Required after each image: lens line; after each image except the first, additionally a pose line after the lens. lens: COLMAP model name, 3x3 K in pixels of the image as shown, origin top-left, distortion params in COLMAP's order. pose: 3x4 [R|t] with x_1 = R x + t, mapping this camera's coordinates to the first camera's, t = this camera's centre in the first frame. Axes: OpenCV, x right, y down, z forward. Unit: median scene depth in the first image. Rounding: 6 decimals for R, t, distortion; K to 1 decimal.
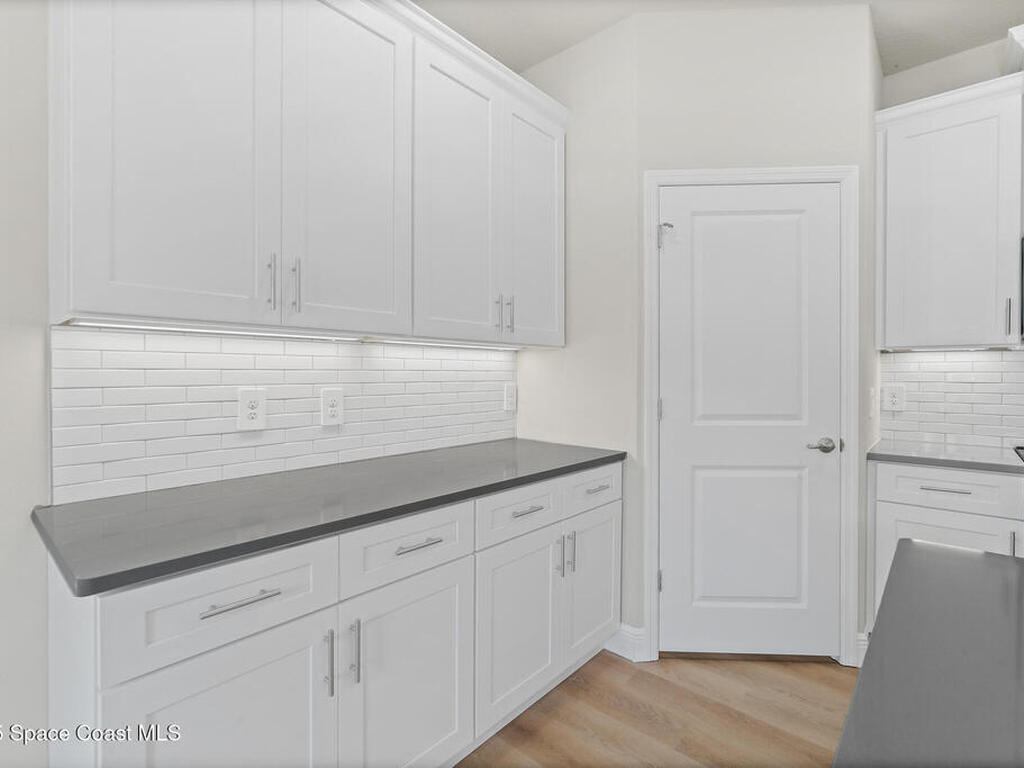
lens RADIAL K [[501.6, 0, 501.0], [0, 501.6, 379.0], [0, 0, 1]] dist [-0.004231, 0.000237]
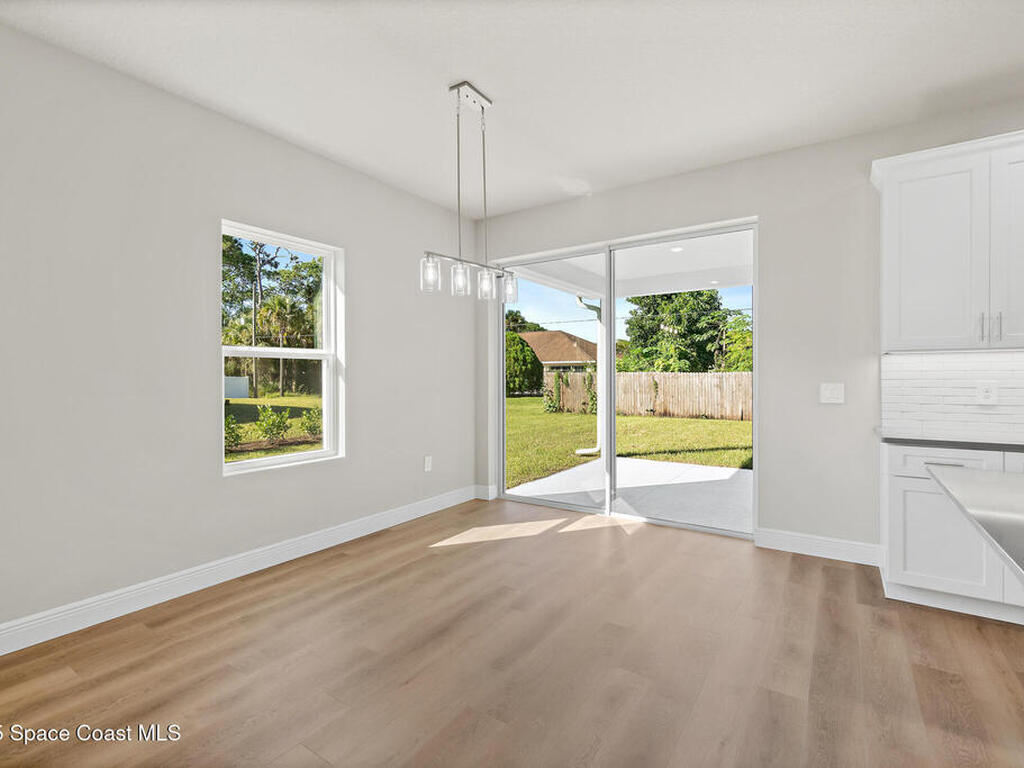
lens RADIAL K [[501.6, 0, 501.0], [0, 501.6, 379.0], [0, 0, 1]] dist [-0.004231, 0.000237]
pose [[0.131063, 0.006257, -0.991354, 0.796307], [-0.004951, 0.999972, 0.005657, 0.007084], [0.991362, 0.004167, 0.131090, -0.727404]]
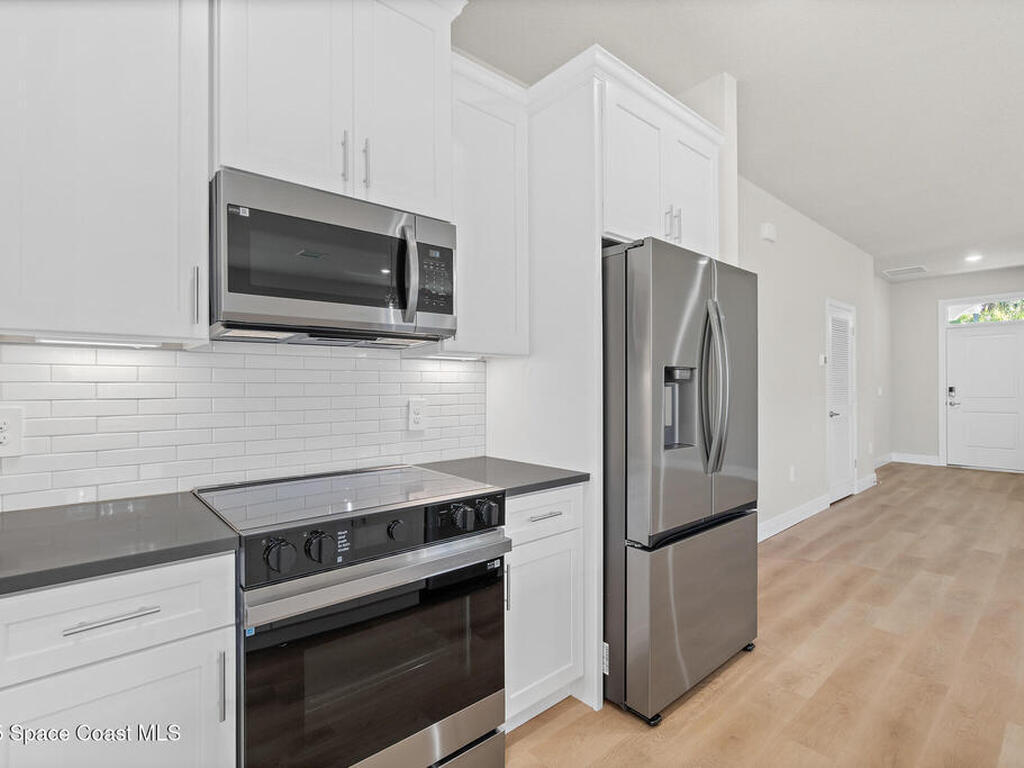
lens RADIAL K [[501.8, 0, 504.2], [0, 501.8, 384.0], [0, 0, 1]] dist [0.001614, 0.000898]
pose [[0.124807, -0.001869, 0.992179, 0.420045], [0.010425, 0.999945, 0.000573, -0.007542], [-0.992126, 0.010272, 0.124820, 0.520168]]
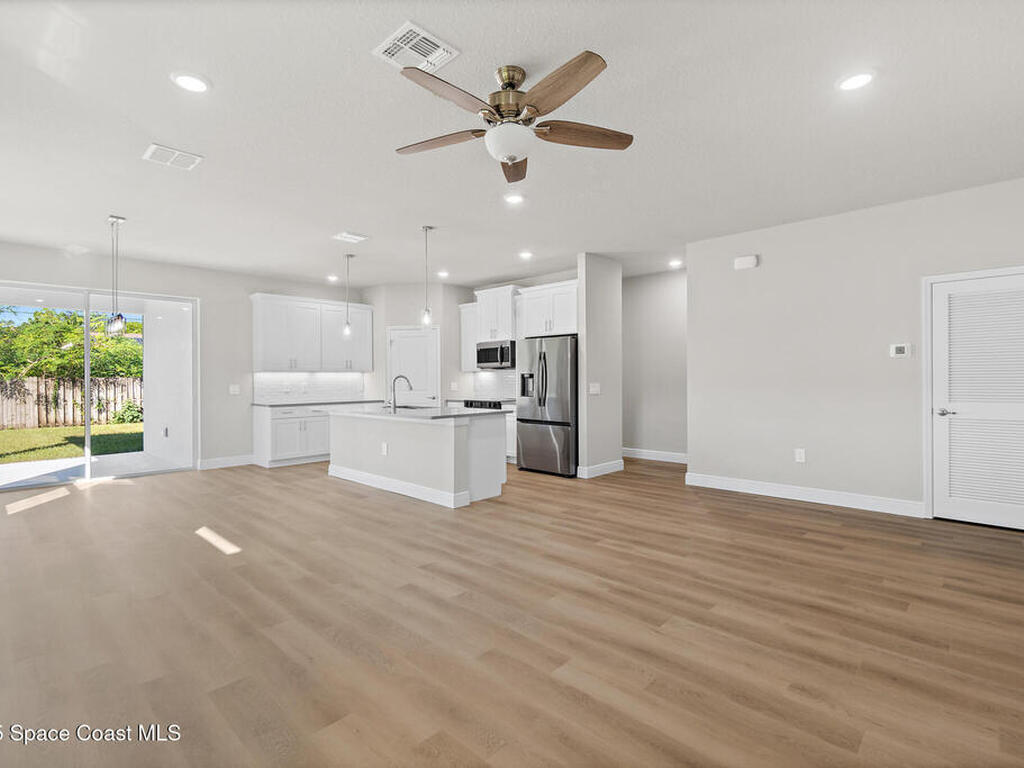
lens RADIAL K [[506.4, 0, 500.4], [0, 506.4, 378.3], [0, 0, 1]] dist [-0.002776, 0.000091]
pose [[0.999206, -0.007208, -0.039174, 1.309482], [0.006861, 0.999936, -0.008971, 0.023240], [0.039236, 0.008695, 0.999192, -2.845505]]
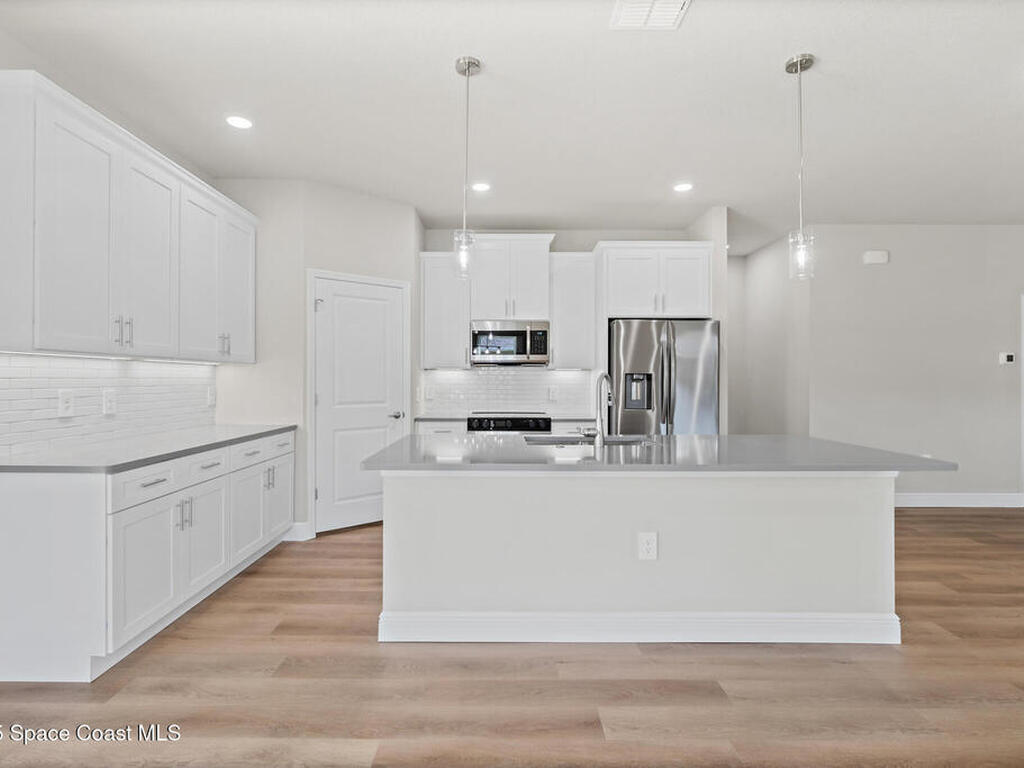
lens RADIAL K [[501.6, 0, 501.0], [0, 501.6, 379.0], [0, 0, 1]] dist [-0.004231, 0.000237]
pose [[0.746282, 0.001814, 0.665628, -0.399825], [0.004236, 0.999963, -0.007474, 0.001056], [-0.665617, 0.008397, 0.746247, -0.817538]]
